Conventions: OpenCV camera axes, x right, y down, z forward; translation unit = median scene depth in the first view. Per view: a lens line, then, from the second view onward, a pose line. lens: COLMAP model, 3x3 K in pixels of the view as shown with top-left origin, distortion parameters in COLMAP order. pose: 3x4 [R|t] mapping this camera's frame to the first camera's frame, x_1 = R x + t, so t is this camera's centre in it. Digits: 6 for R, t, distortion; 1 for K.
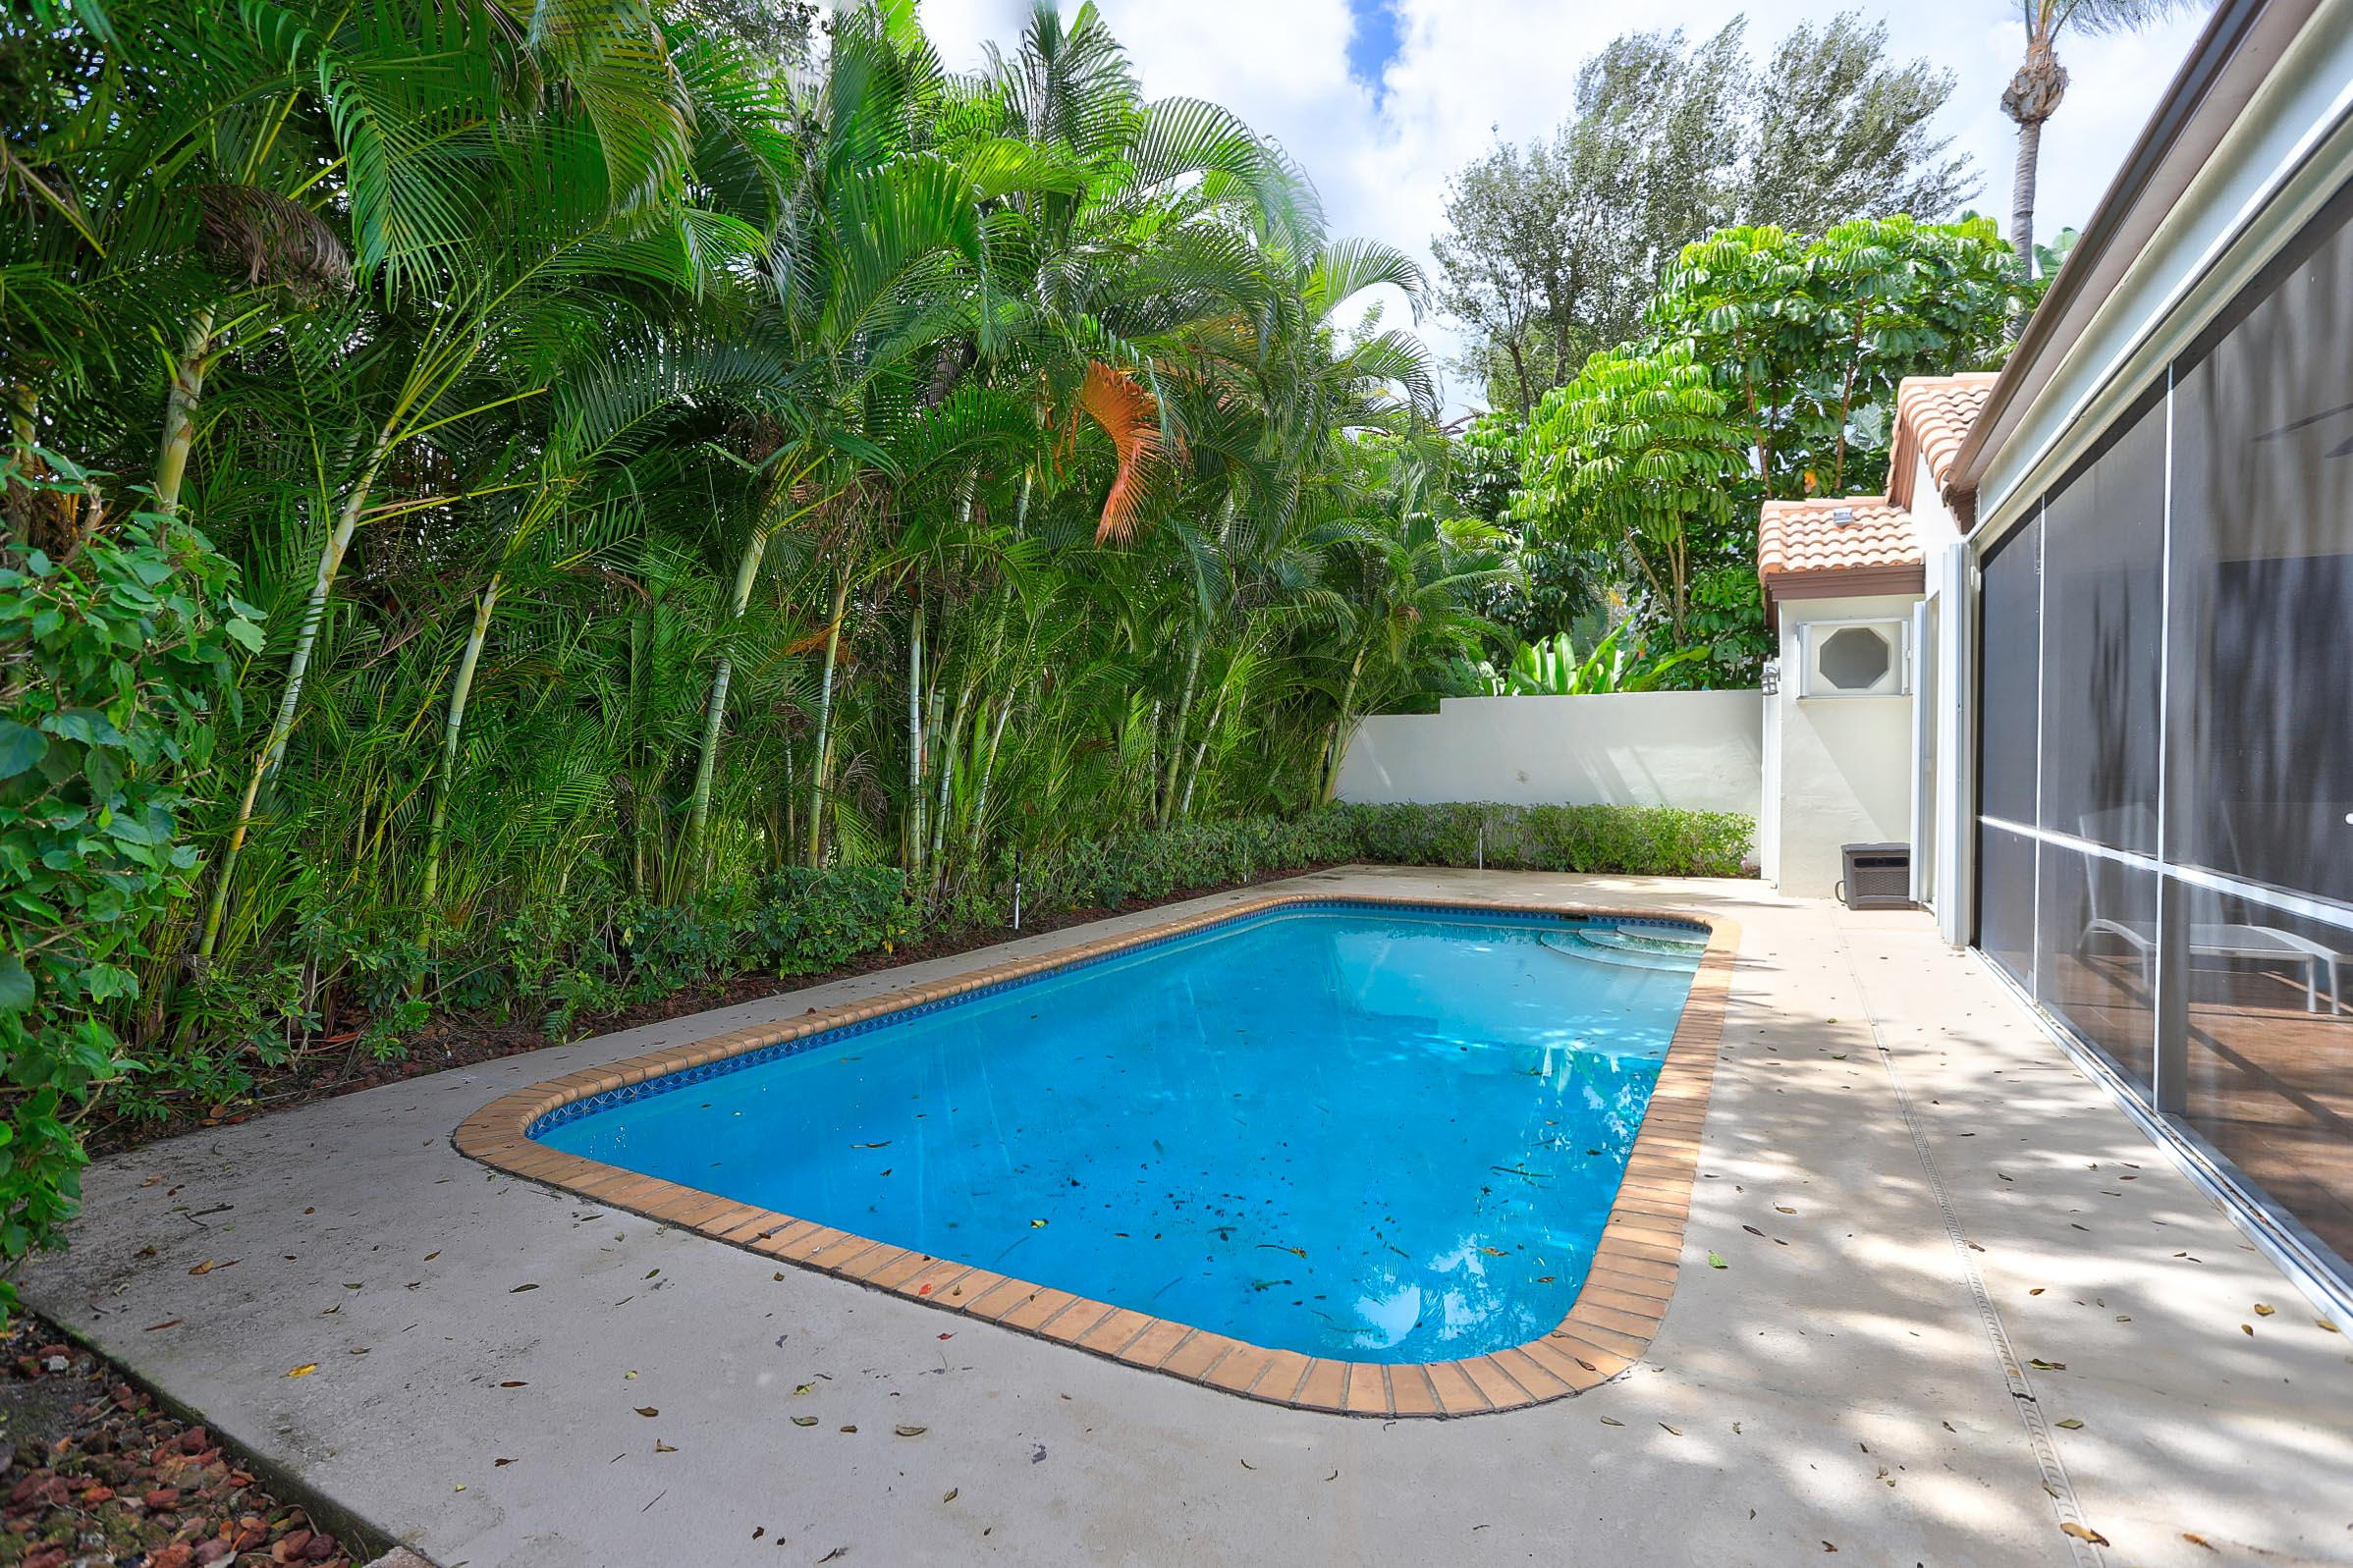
lens RADIAL K [[1237.0, 0, 1176.5], [0, 1237.0, 784.0], [0, 0, 1]] dist [-0.023235, 0.002683]
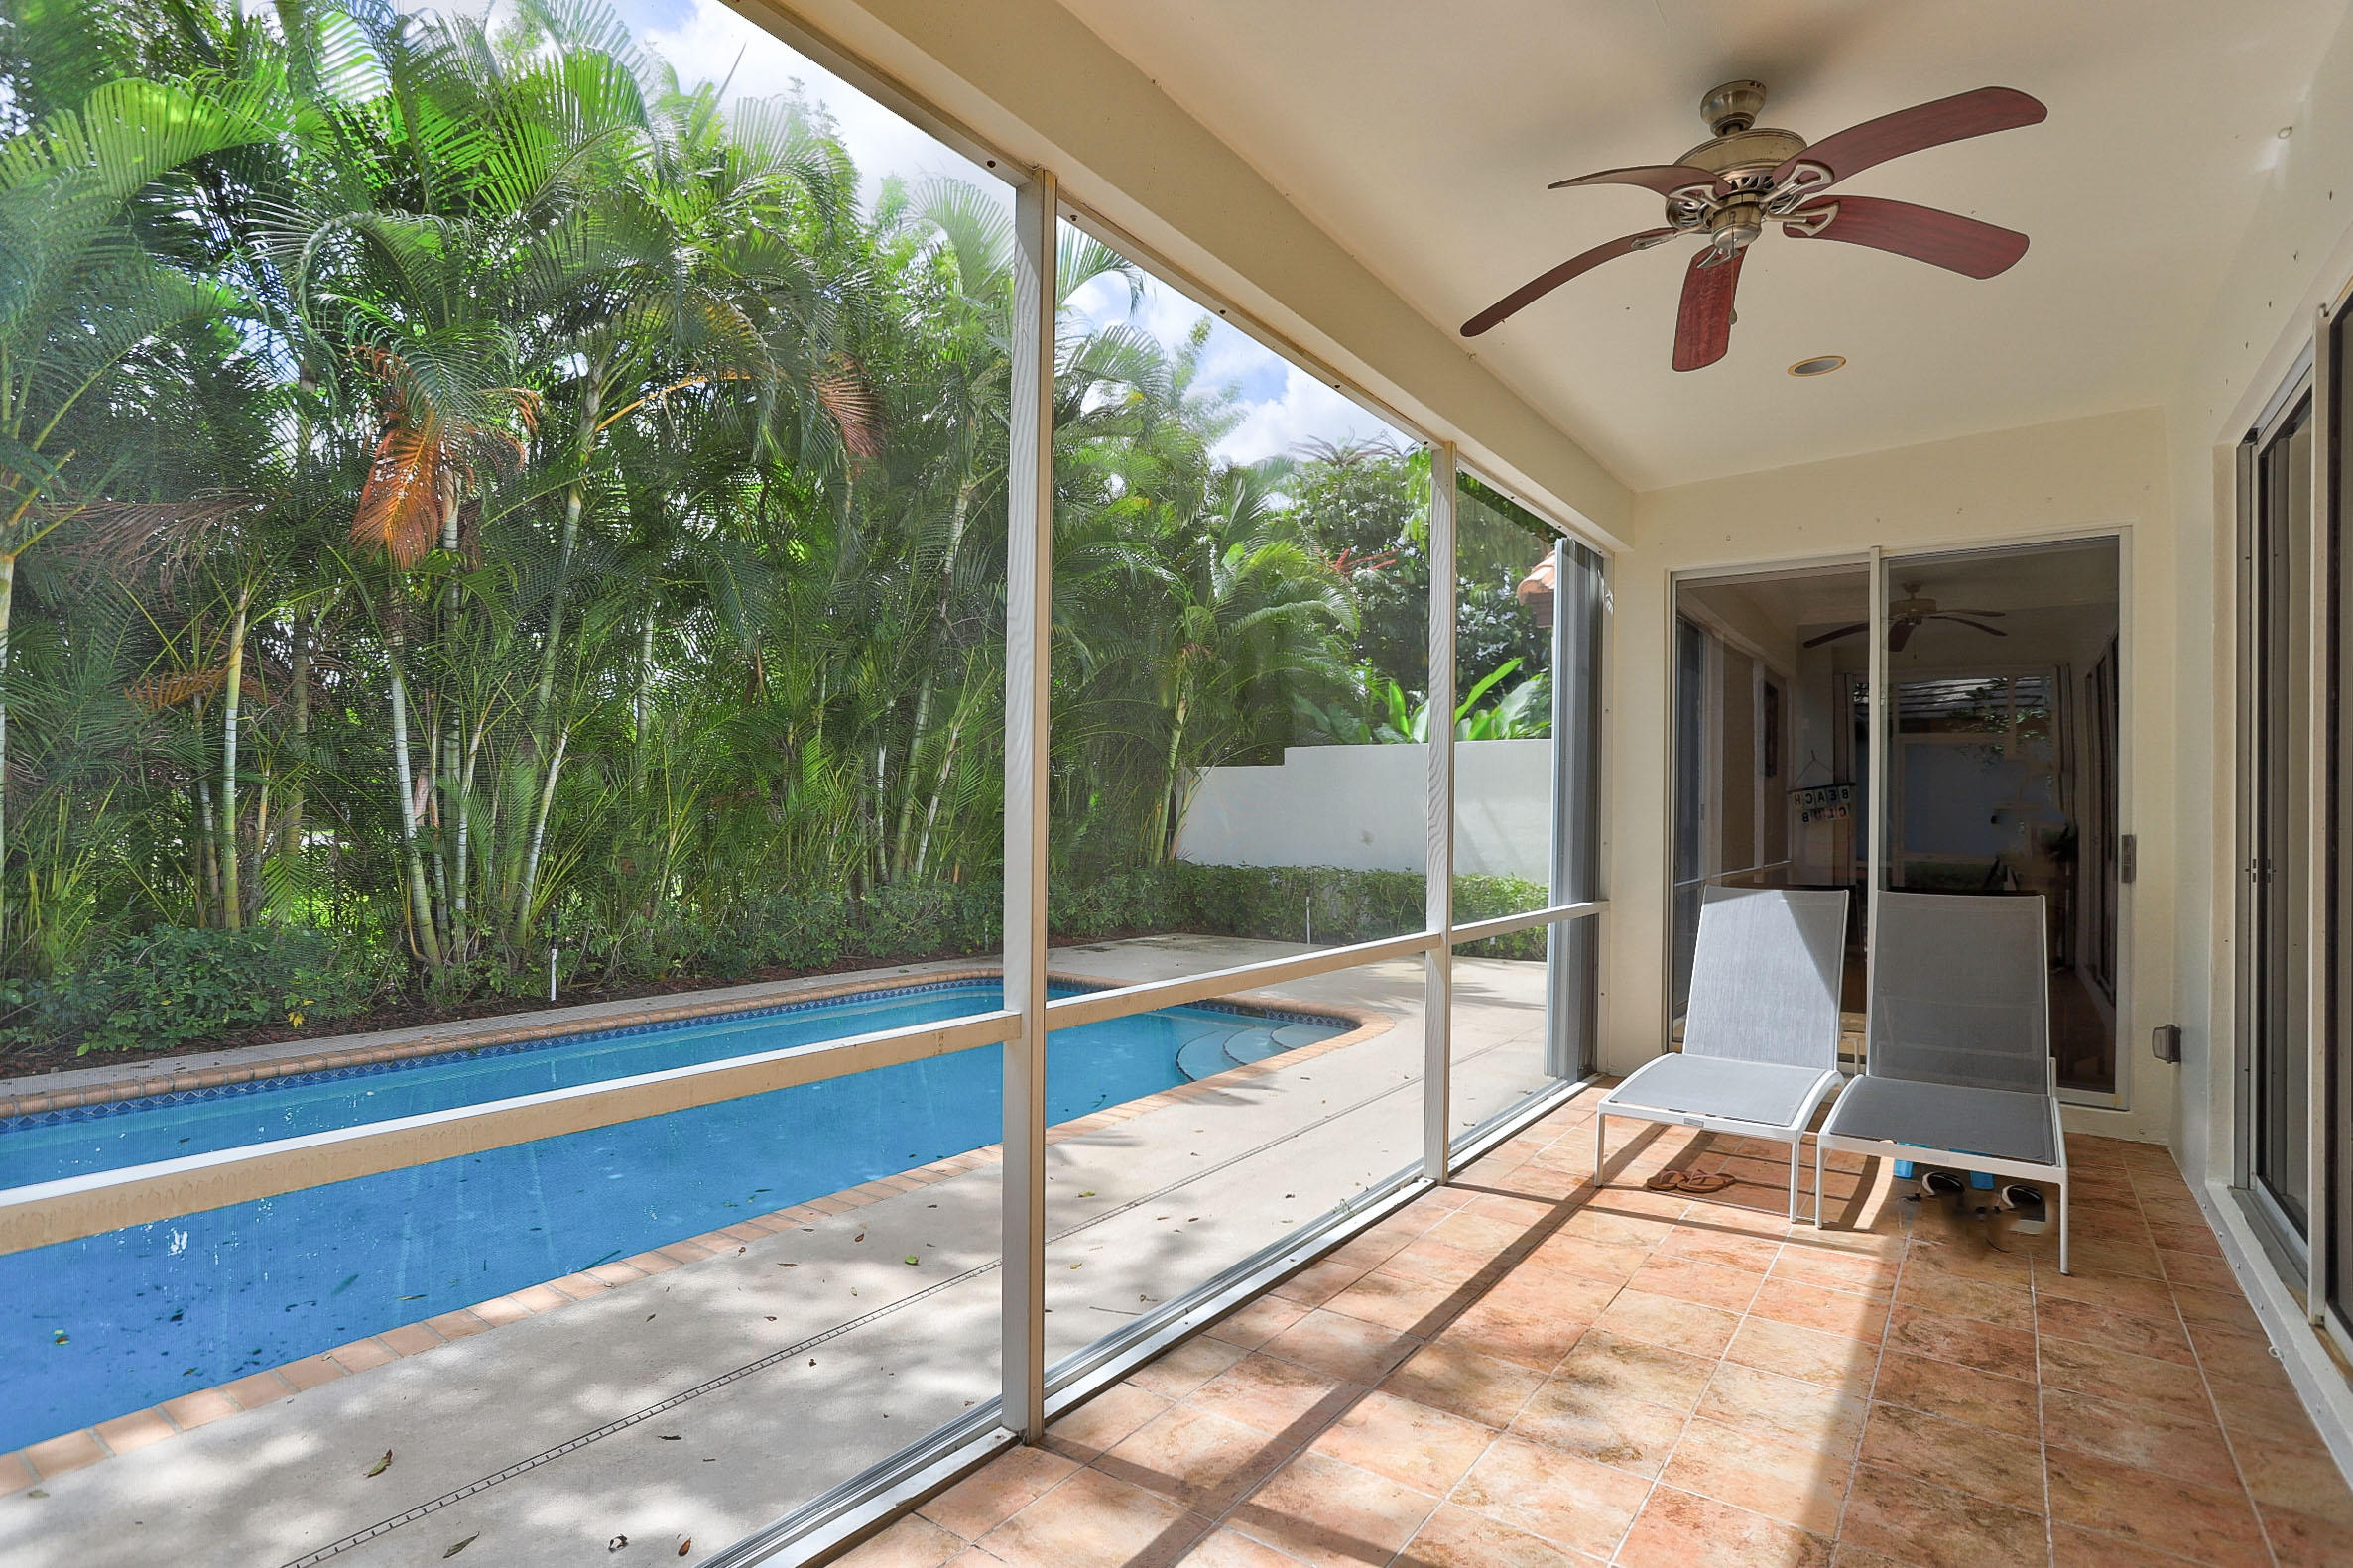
lens RADIAL K [[1237.0, 0, 1176.5], [0, 1237.0, 784.0], [0, 0, 1]] dist [-0.023235, 0.002683]
pose [[0.989626, 0.010689, -0.143269, 0.353573], [-0.016467, 0.999095, -0.039210, -0.009321], [0.142720, 0.041162, 0.988907, 0.144169]]
